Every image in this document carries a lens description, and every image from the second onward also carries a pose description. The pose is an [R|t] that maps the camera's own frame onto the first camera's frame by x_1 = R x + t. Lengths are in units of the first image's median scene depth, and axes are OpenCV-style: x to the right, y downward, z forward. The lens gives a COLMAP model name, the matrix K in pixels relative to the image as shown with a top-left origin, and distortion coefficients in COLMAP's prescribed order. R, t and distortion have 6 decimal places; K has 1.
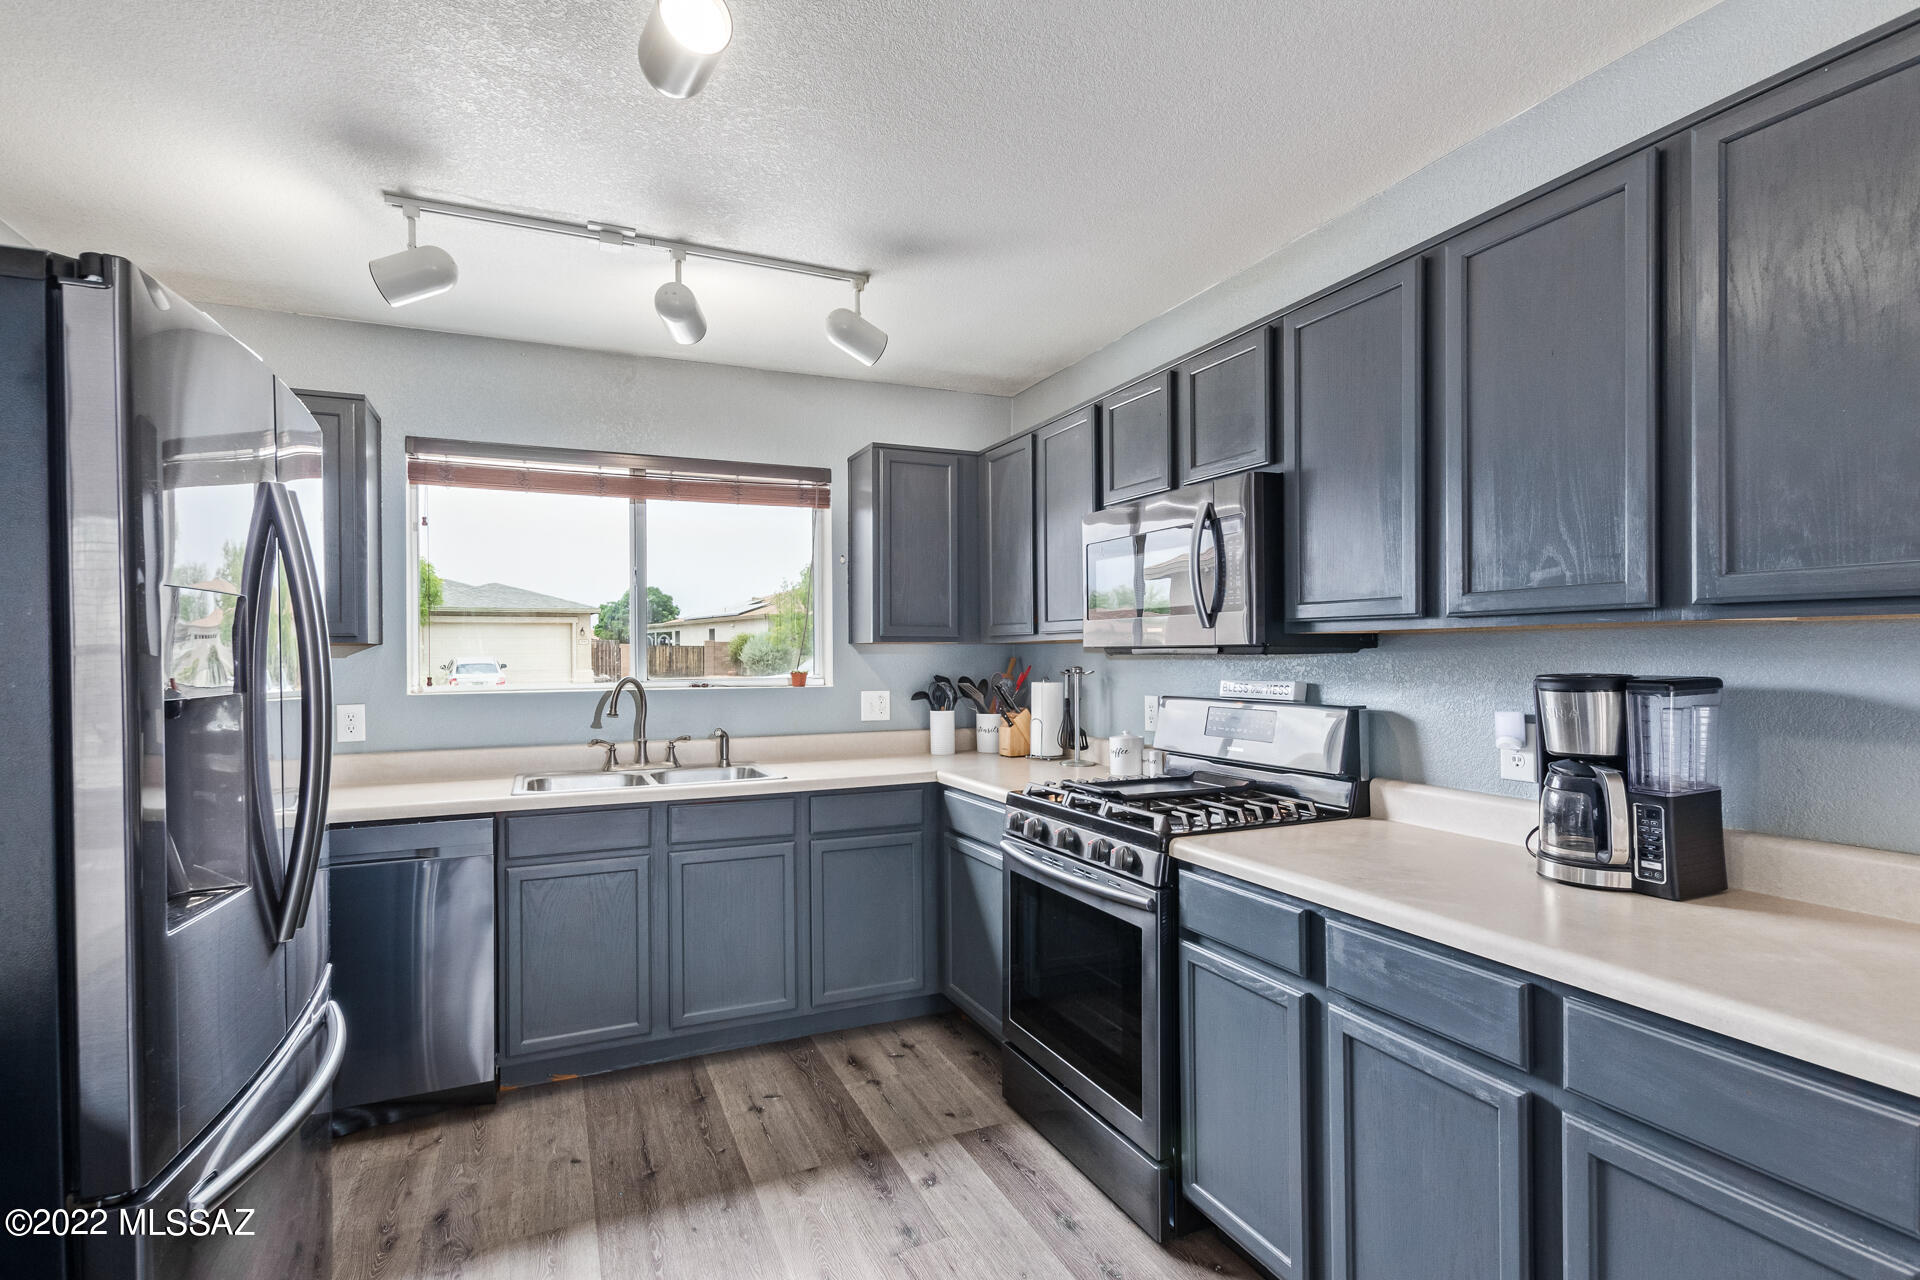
lens RADIAL K [[934.9, 0, 961.3], [0, 934.9, 654.5], [0, 0, 1]] dist [0.013698, -0.001541]
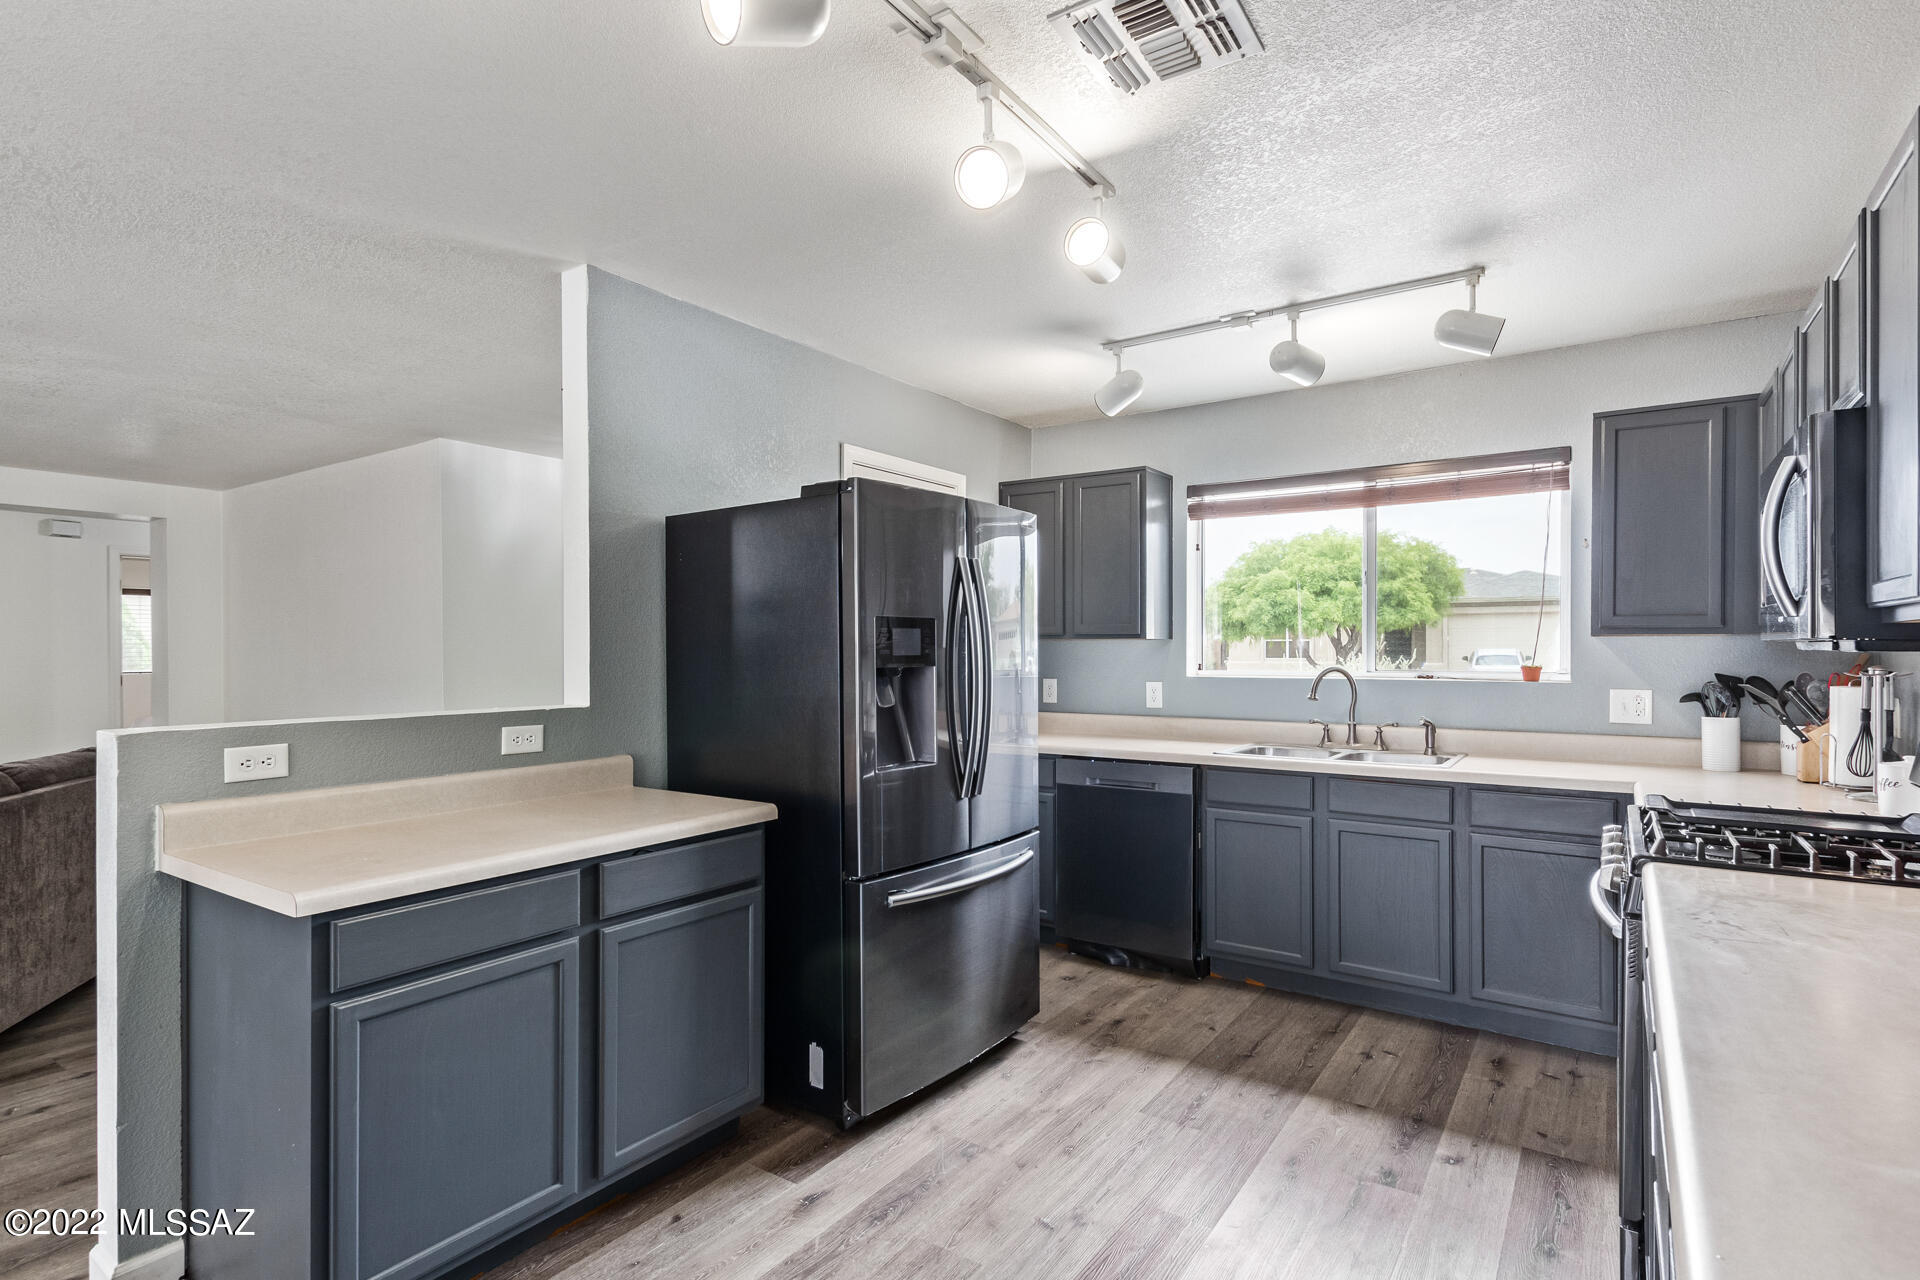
lens RADIAL K [[958.9, 0, 957.1], [0, 958.9, 654.0], [0, 0, 1]] dist [0.020009, 0.000006]
pose [[0.522657, 0.010434, -0.852479, 0.474493], [-0.002851, 0.999941, 0.010491, -0.003101], [0.852539, -0.003052, 0.522656, -0.013825]]
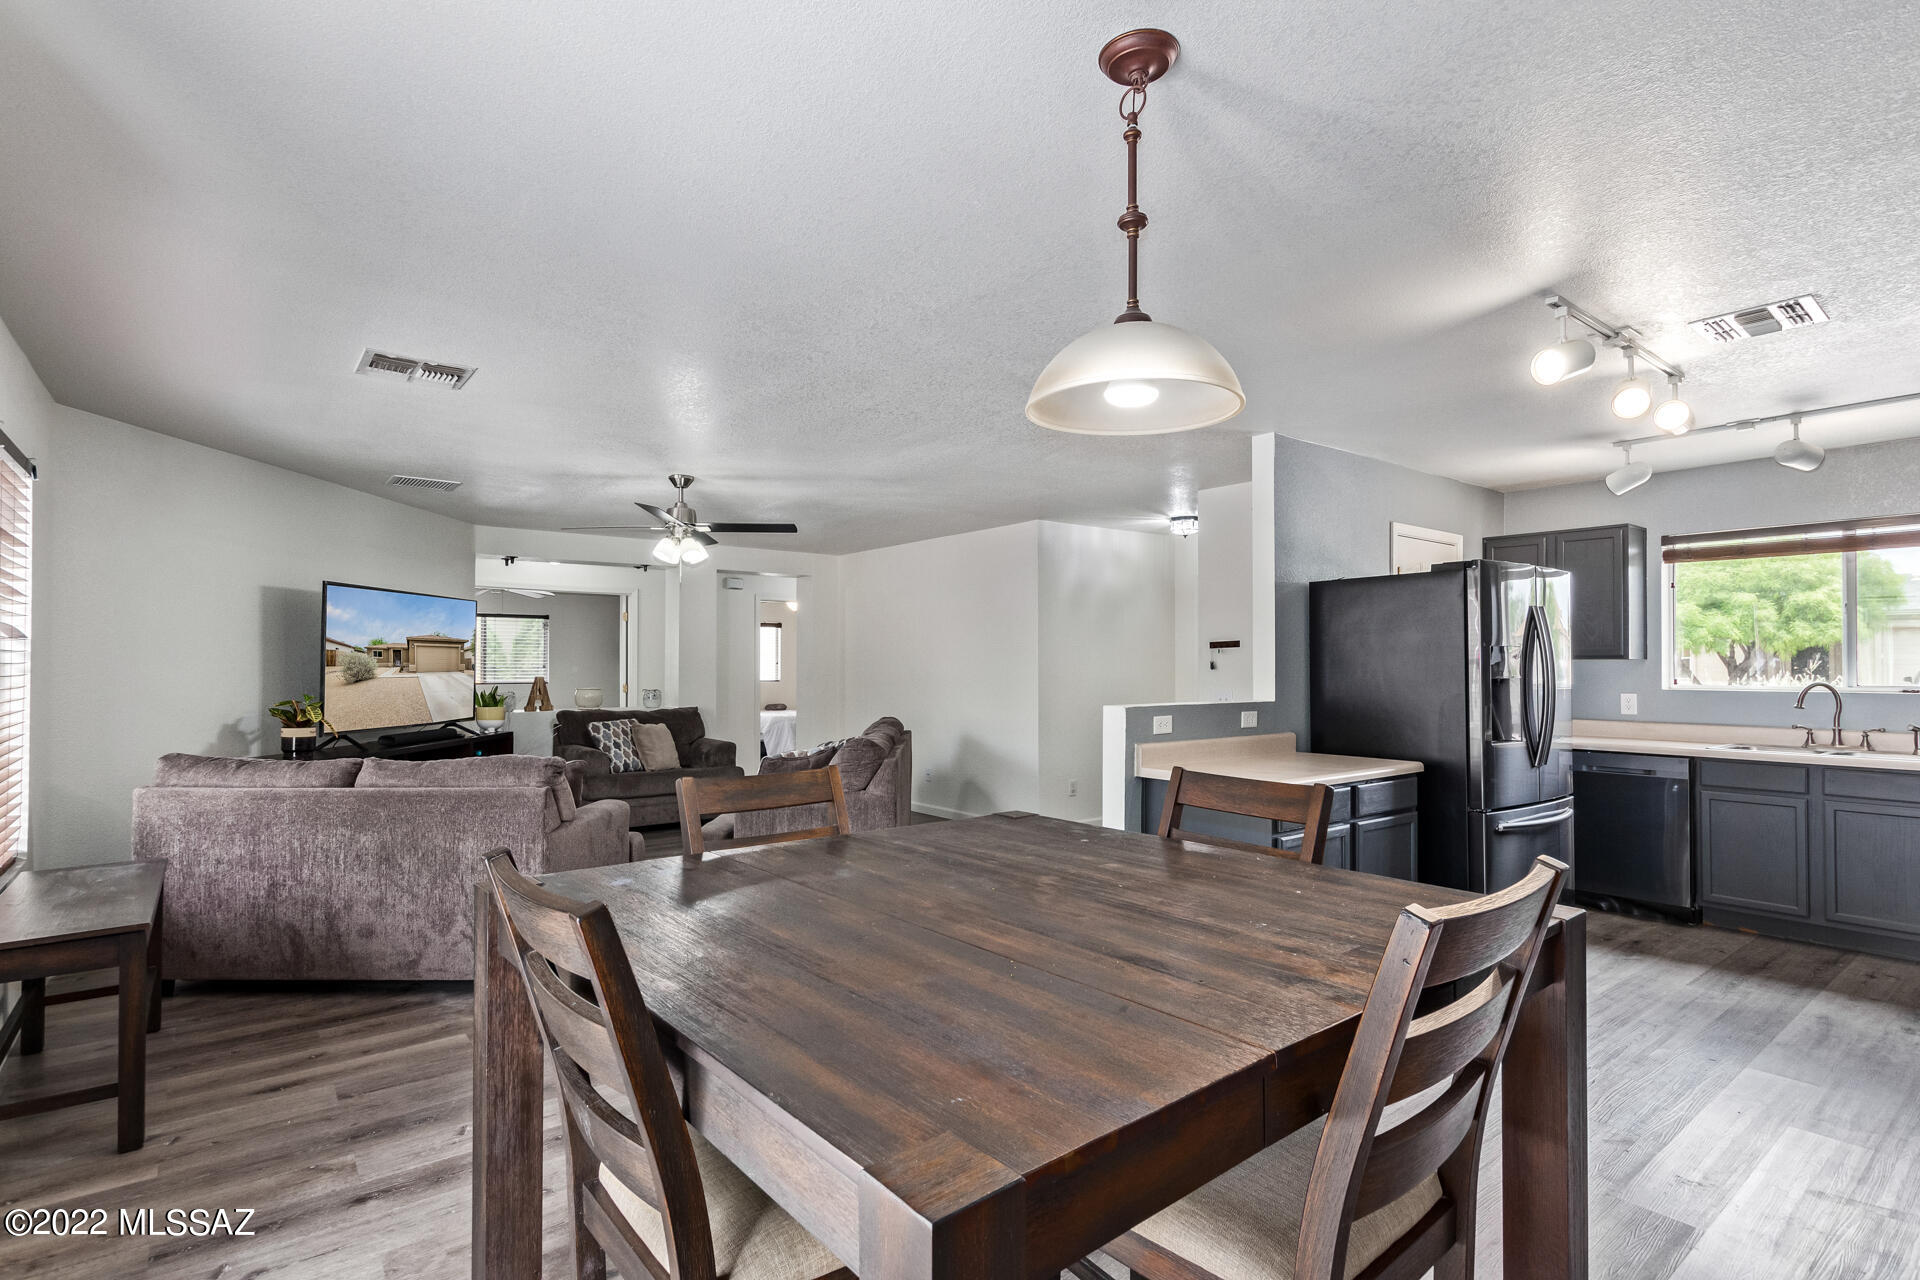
lens RADIAL K [[934.9, 0, 961.3], [0, 934.9, 654.5], [0, 0, 1]] dist [0.013698, -0.001541]
pose [[0.251193, -0.004135, -0.967928, 0.817887], [-0.005109, 0.999971, -0.005598, -0.004410], [0.967924, 0.006351, 0.251165, -0.718945]]
